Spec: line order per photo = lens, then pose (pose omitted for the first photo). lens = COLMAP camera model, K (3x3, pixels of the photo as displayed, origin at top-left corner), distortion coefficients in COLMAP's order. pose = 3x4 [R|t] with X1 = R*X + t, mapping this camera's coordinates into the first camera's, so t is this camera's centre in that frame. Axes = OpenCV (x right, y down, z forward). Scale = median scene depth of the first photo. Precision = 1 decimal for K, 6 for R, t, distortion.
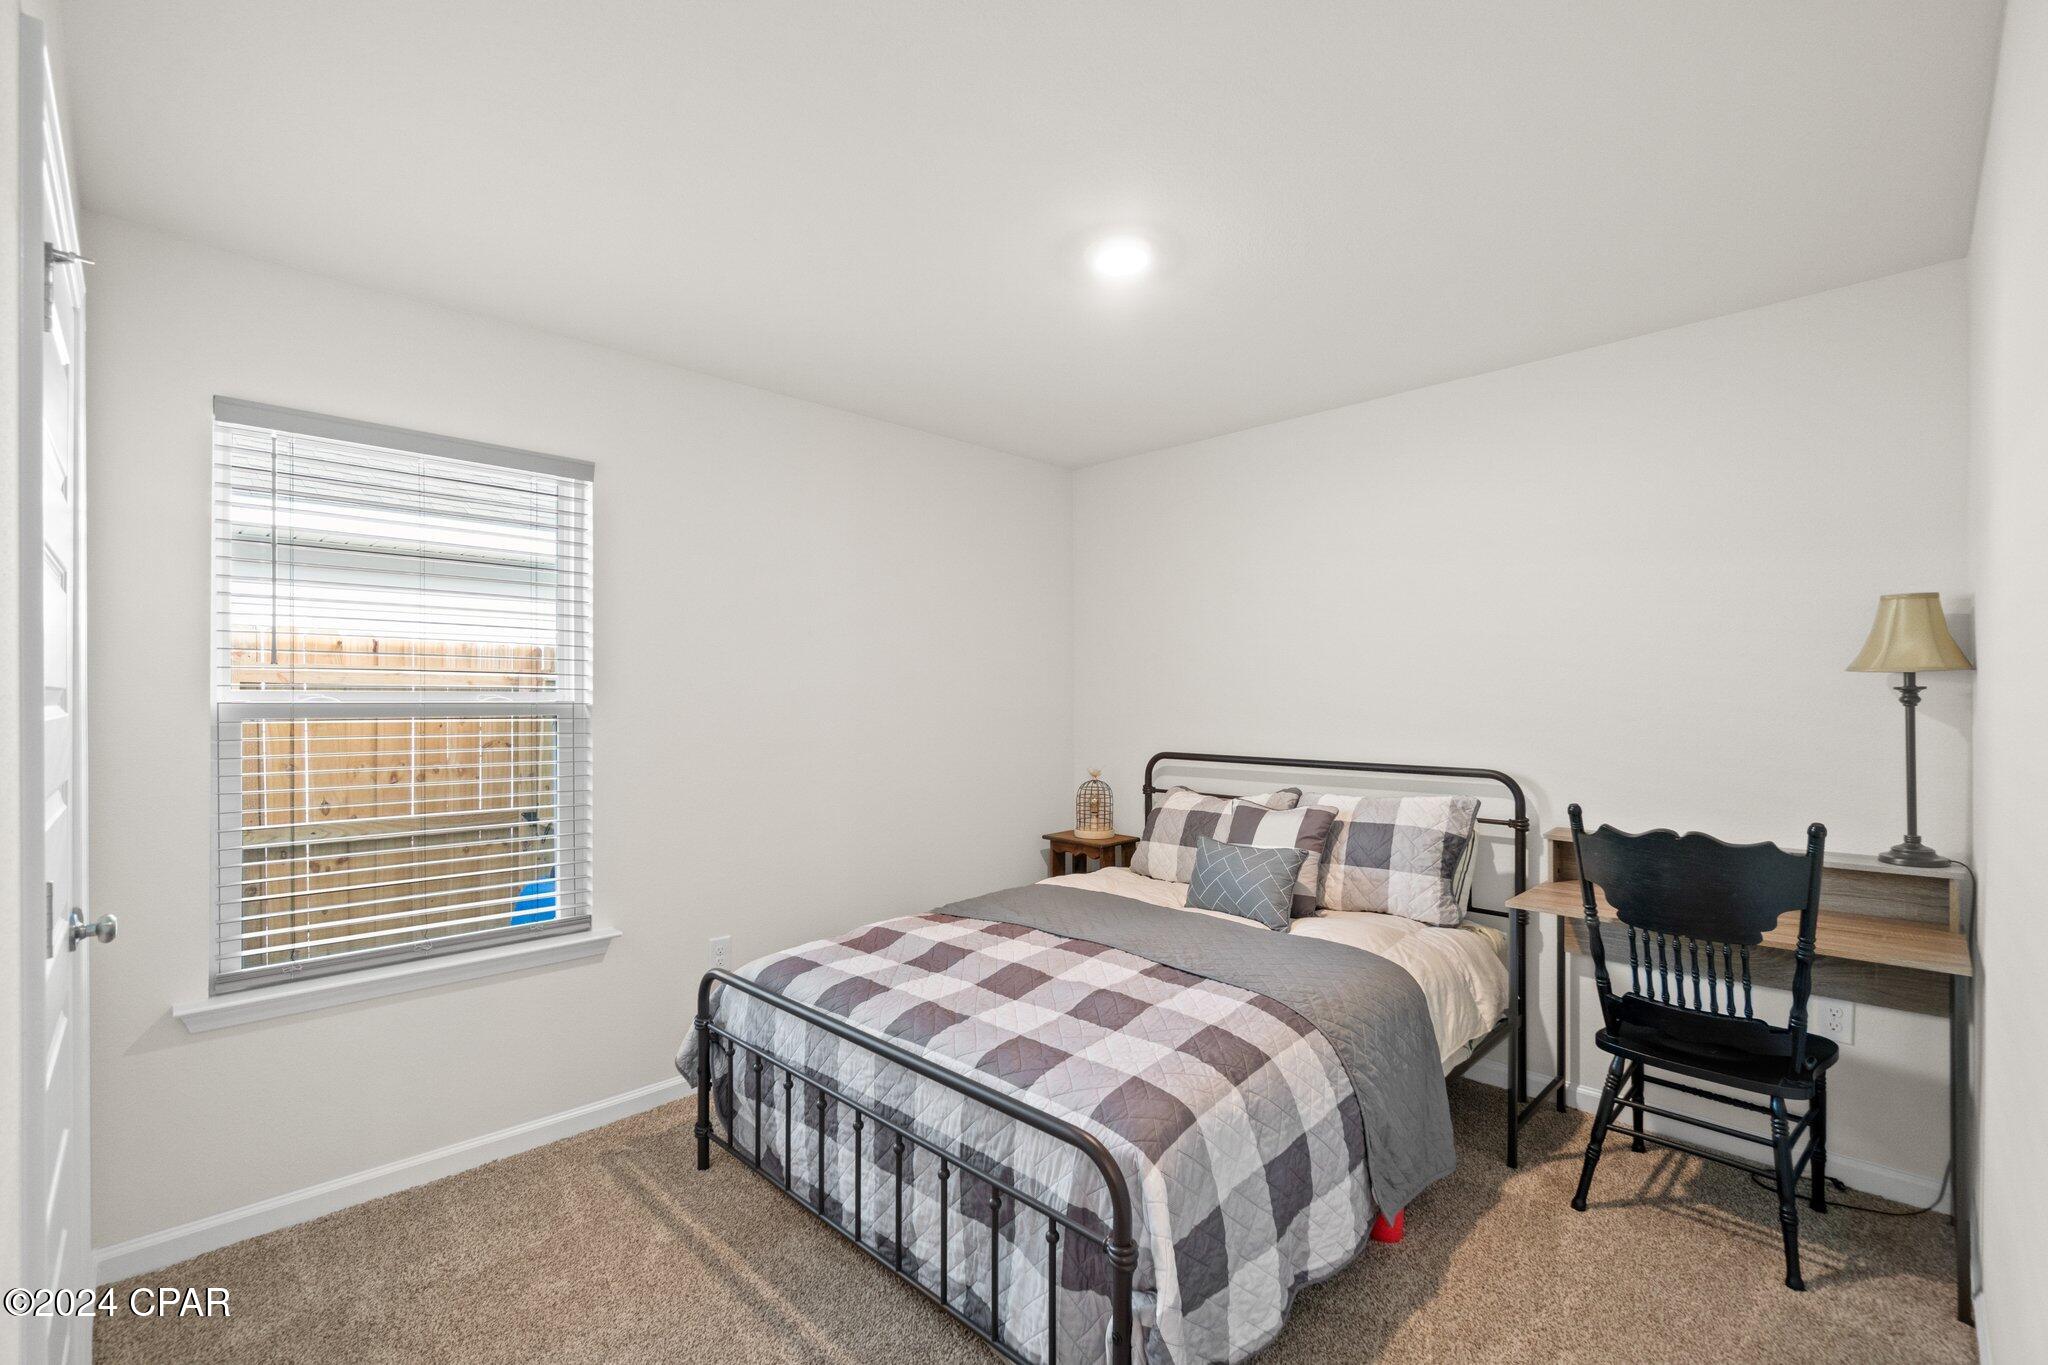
lens RADIAL K [[889.6, 0, 1016.7], [0, 889.6, 681.9], [0, 0, 1]] dist [-0.003212, -0.000175]
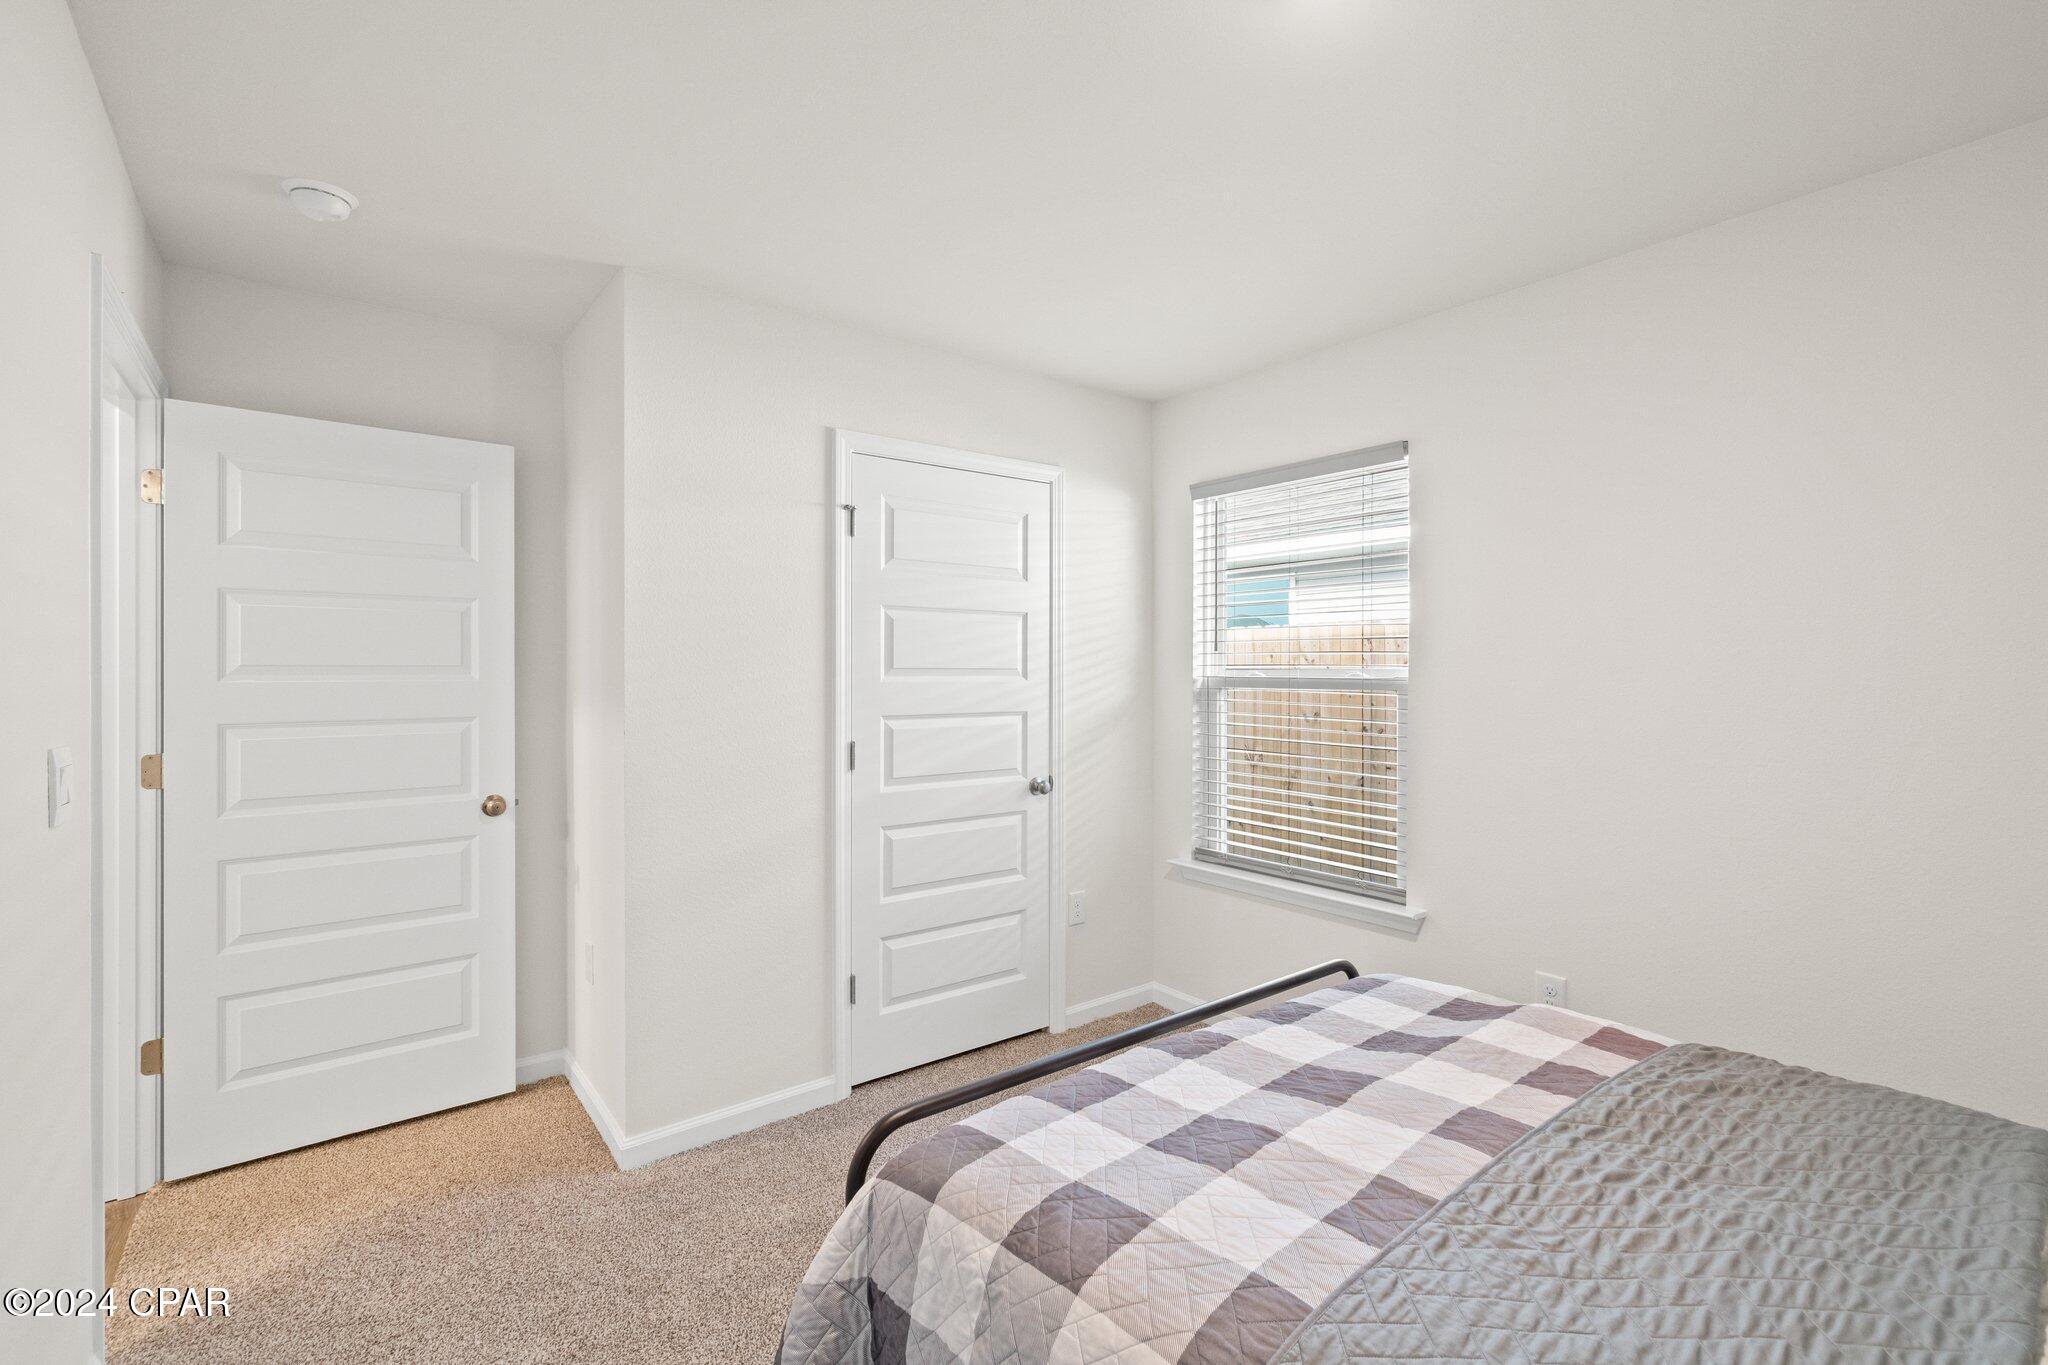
lens RADIAL K [[909.5, 0, 1015.0], [0, 909.5, 682.9], [0, 0, 1]] dist [-0.002286, -0.000280]
pose [[-0.141316, 0.007762, -0.989934, 0.674029], [0.015522, 0.999864, 0.005624, 0.018607], [0.989843, -0.014571, -0.141417, 0.813942]]
